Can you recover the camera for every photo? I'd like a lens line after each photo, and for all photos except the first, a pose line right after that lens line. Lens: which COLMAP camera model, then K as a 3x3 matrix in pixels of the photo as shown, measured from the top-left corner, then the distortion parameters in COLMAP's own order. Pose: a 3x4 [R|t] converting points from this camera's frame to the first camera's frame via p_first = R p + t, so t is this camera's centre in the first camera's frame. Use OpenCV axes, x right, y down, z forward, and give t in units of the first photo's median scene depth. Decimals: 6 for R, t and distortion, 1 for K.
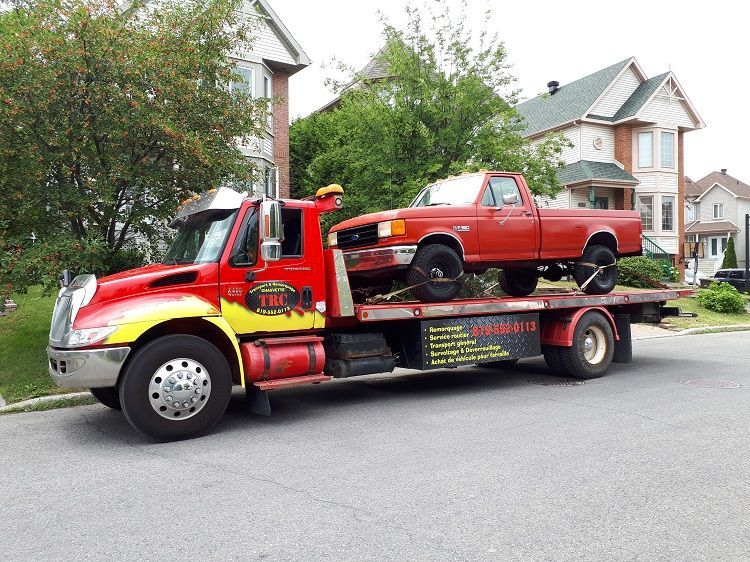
lens RADIAL K [[610.4, 0, 373.3], [0, 610.4, 293.4], [0, 0, 1]] dist [0.127487, -0.003495]
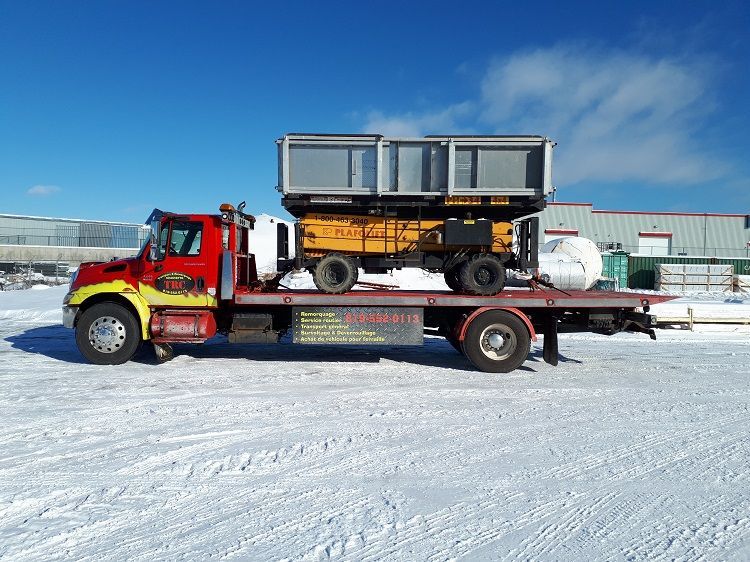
lens RADIAL K [[610.4, 0, 373.3], [0, 610.4, 293.4], [0, 0, 1]] dist [0.127487, -0.003495]
pose [[0.863211, 0.061433, -0.501091, 0.872803], [-0.045157, 0.997986, 0.044560, -0.049266], [0.502819, -0.015837, 0.864246, -0.051049]]
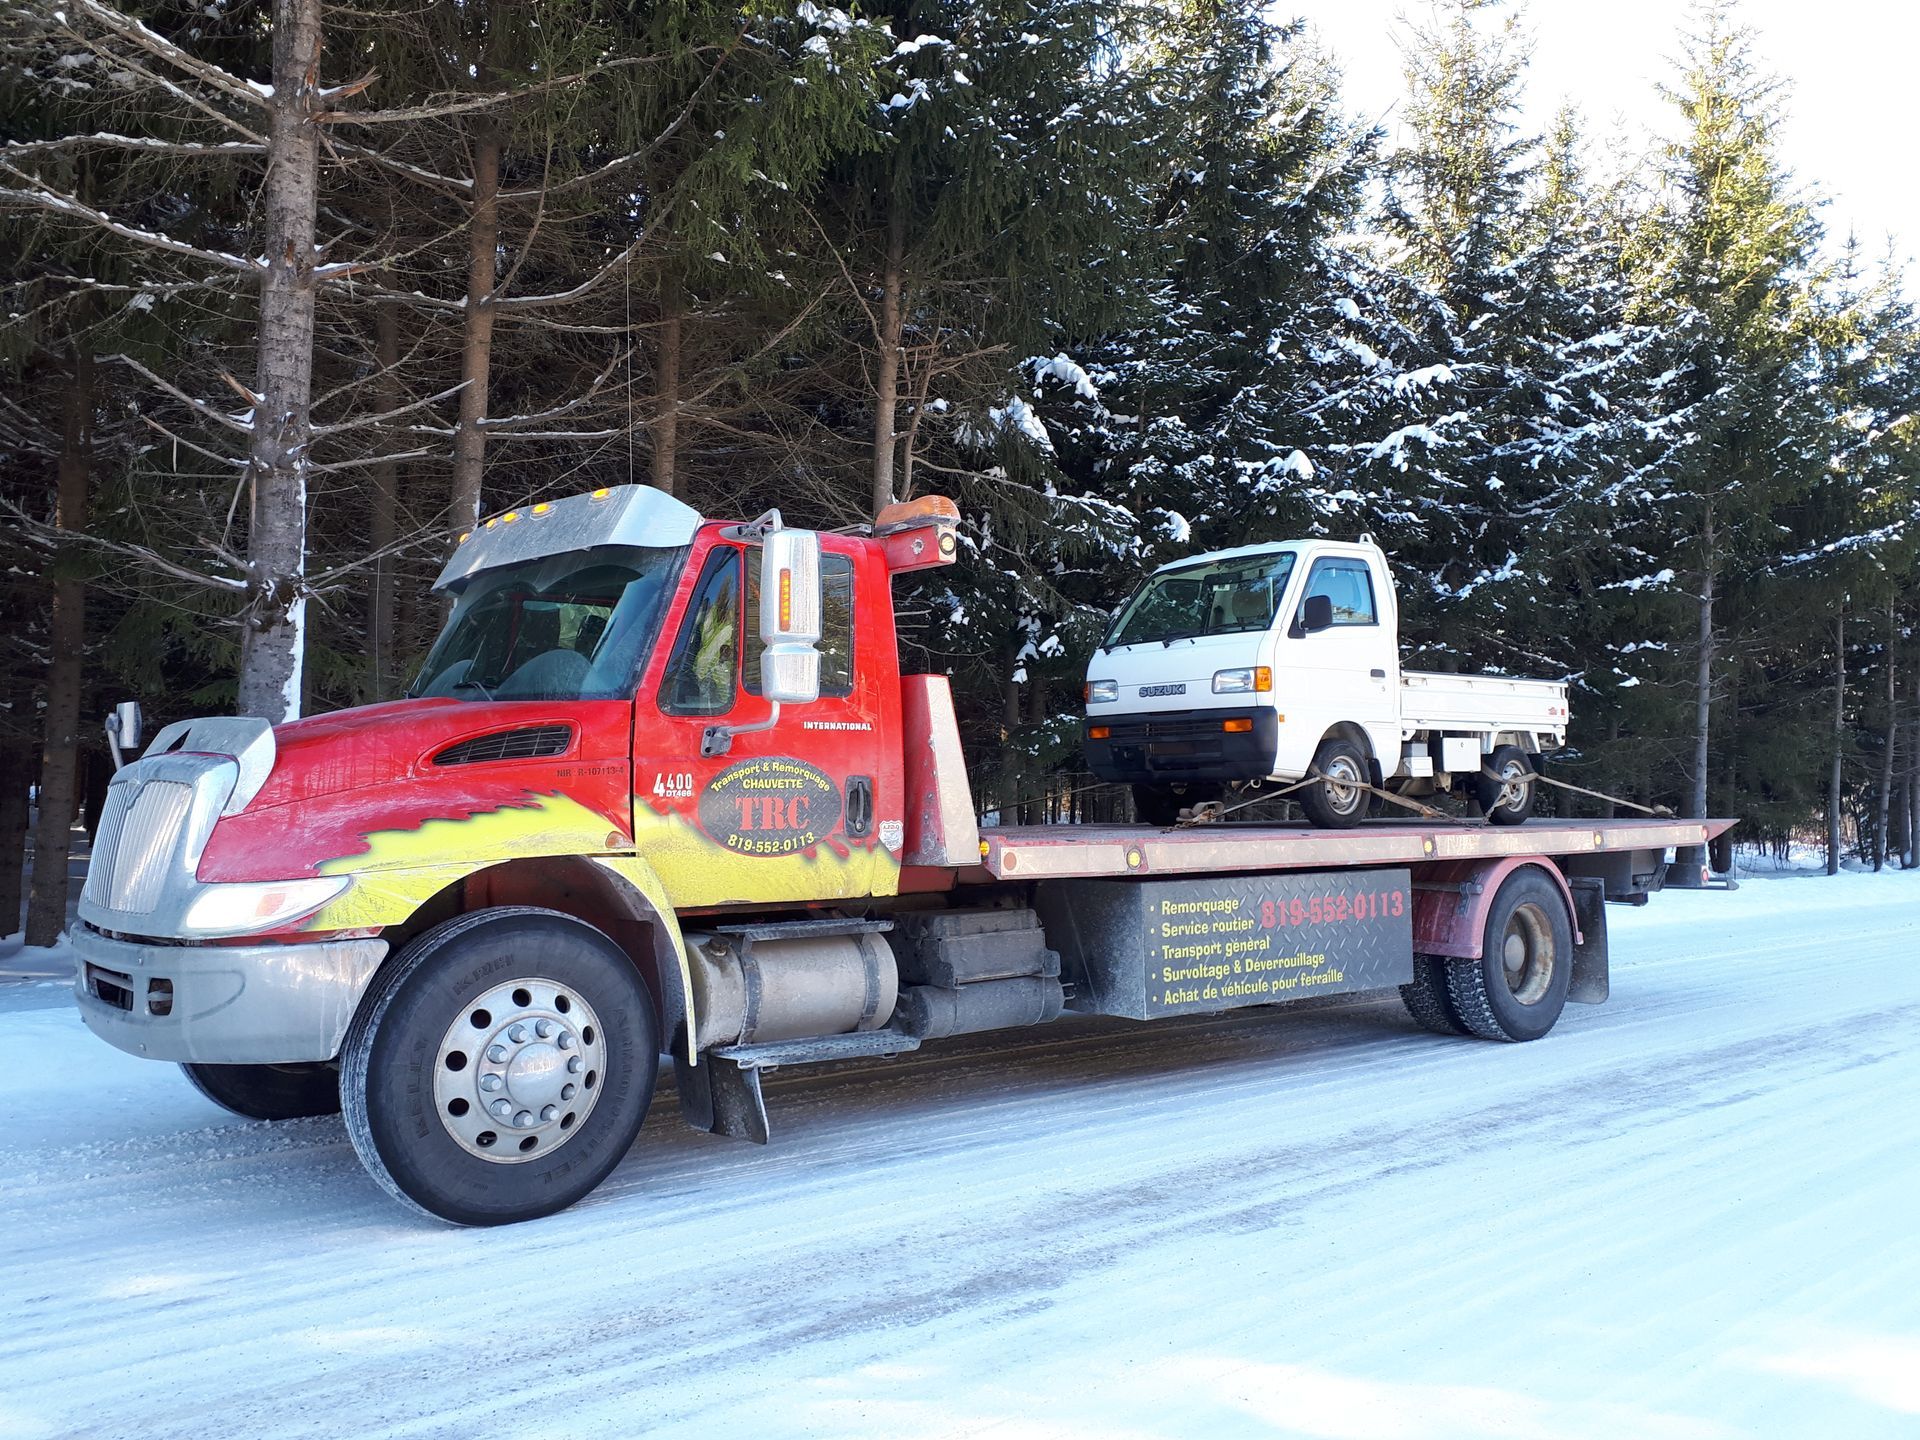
lens RADIAL K [[1562.6, 0, 955.6], [0, 1562.6, 751.7], [0, 0, 1]] dist [0.127487, -0.003495]
pose [[0.991487, 0.037617, 0.124651, -0.148872], [-0.033493, 0.998825, -0.035013, 0.003594], [-0.125822, 0.030540, 0.991583, 0.086081]]
